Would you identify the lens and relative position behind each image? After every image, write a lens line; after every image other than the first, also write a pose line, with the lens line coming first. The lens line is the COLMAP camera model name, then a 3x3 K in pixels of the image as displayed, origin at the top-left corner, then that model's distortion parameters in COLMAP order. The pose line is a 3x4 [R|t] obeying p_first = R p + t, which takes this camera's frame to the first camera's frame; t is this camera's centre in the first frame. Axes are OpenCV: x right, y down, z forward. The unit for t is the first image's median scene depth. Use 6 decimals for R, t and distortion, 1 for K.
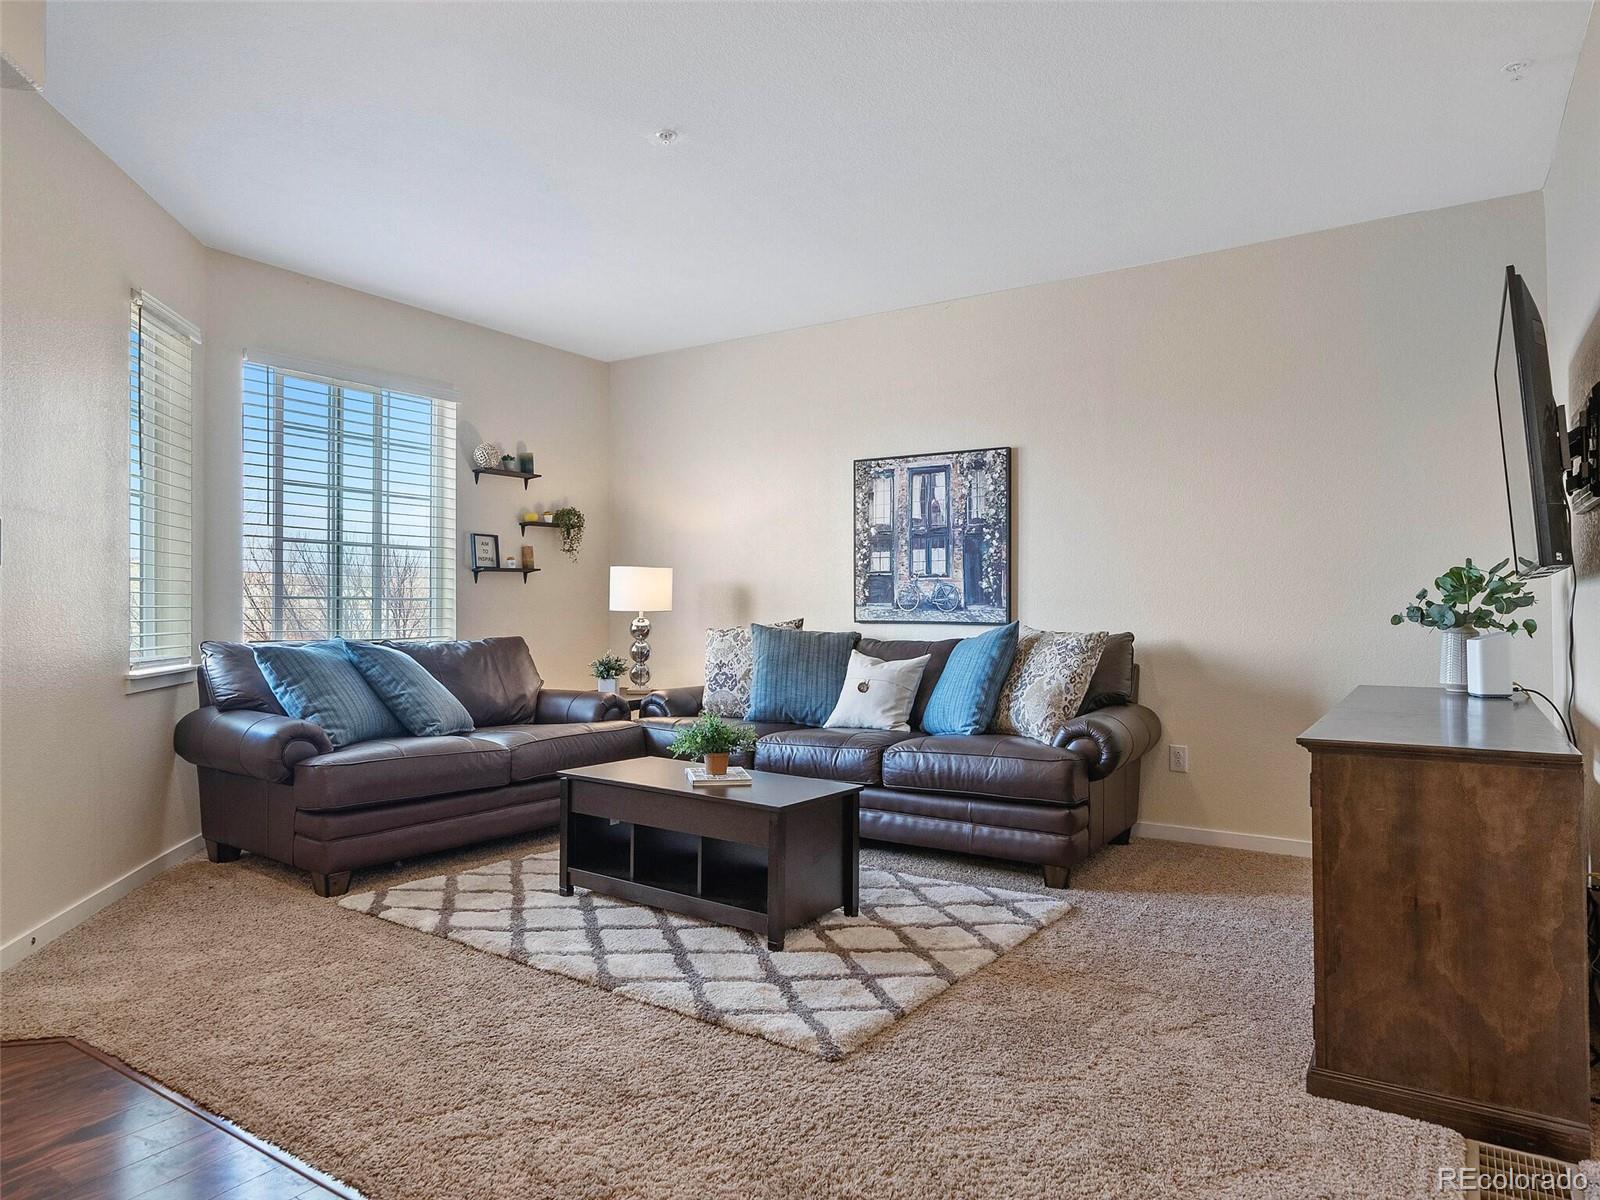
lens RADIAL K [[967.1, 0, 800.7], [0, 967.1, 597.0], [0, 0, 1]] dist [0.006094, 0.002066]
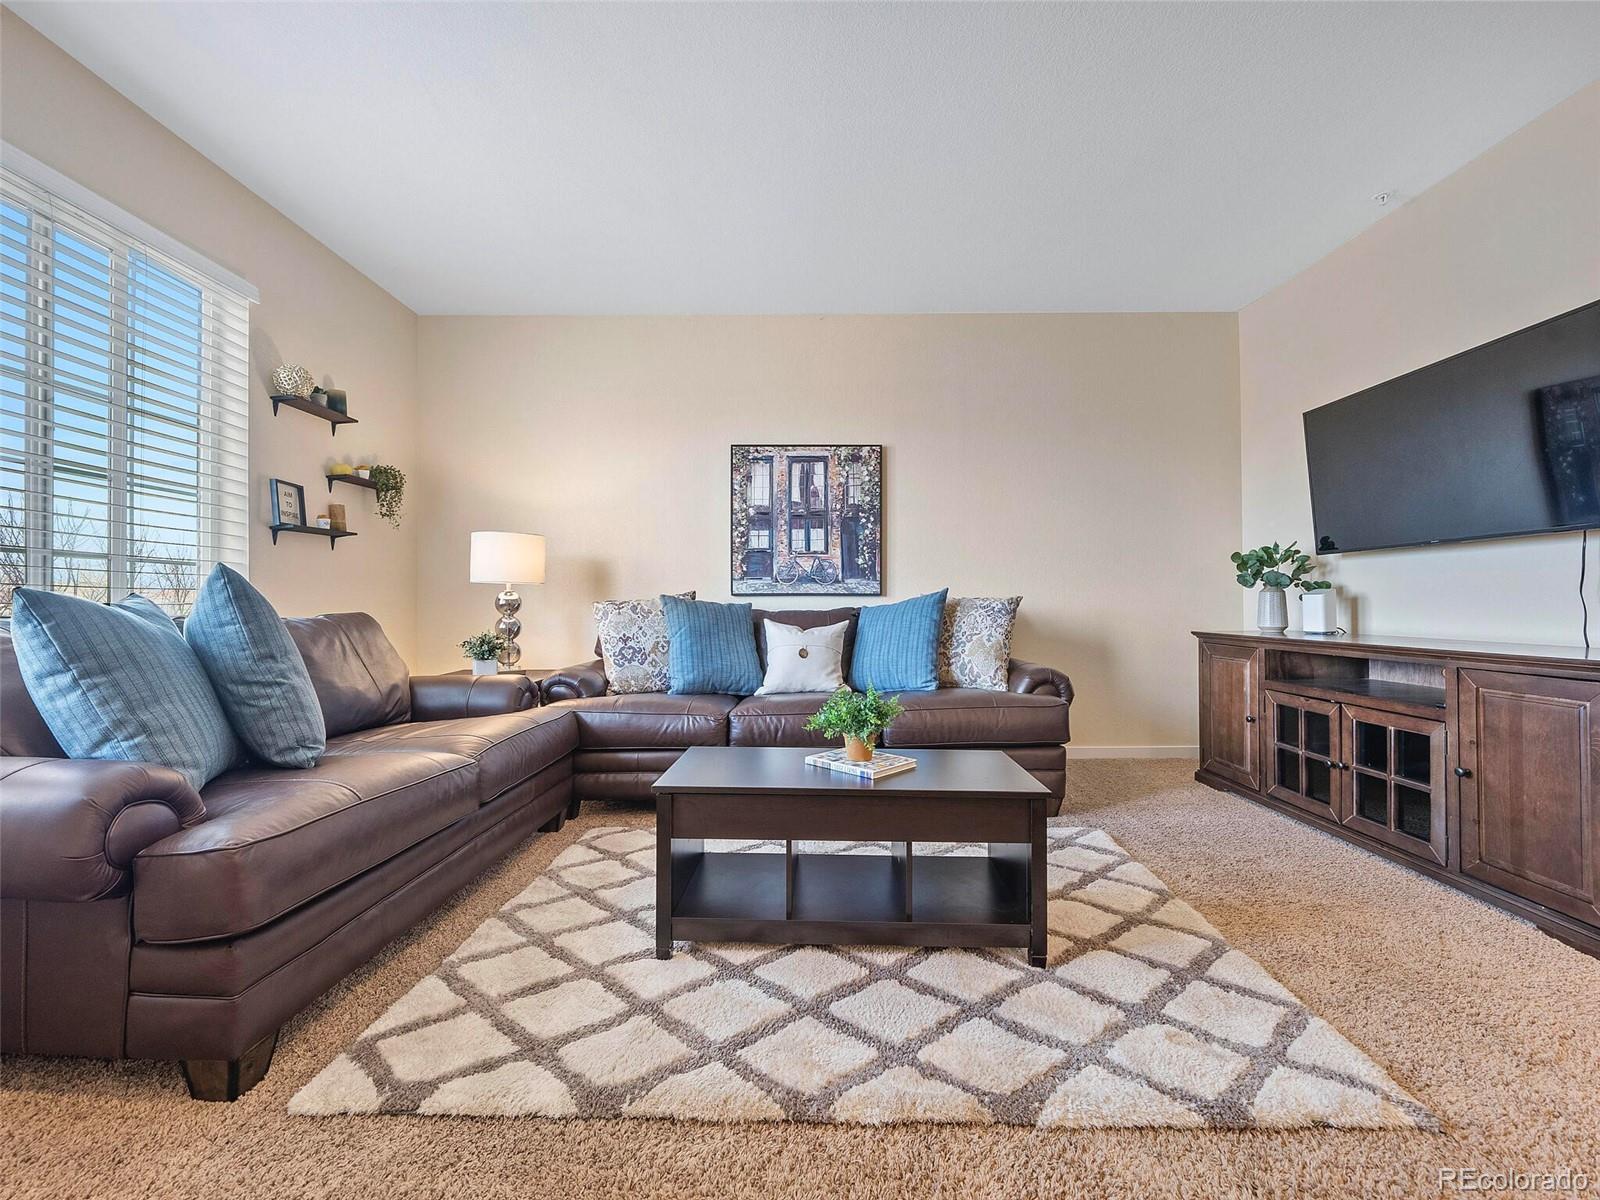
lens RADIAL K [[649.6, 0, 805.0], [0, 649.6, 595.3], [0, 0, 1]] dist [-0.001688, -0.001908]
pose [[0.838183, 0.000283, 0.545389, -0.290540], [-0.000318, 1.000000, -0.000031, 0.028171], [-0.545389, -0.000147, 0.838183, 0.376094]]
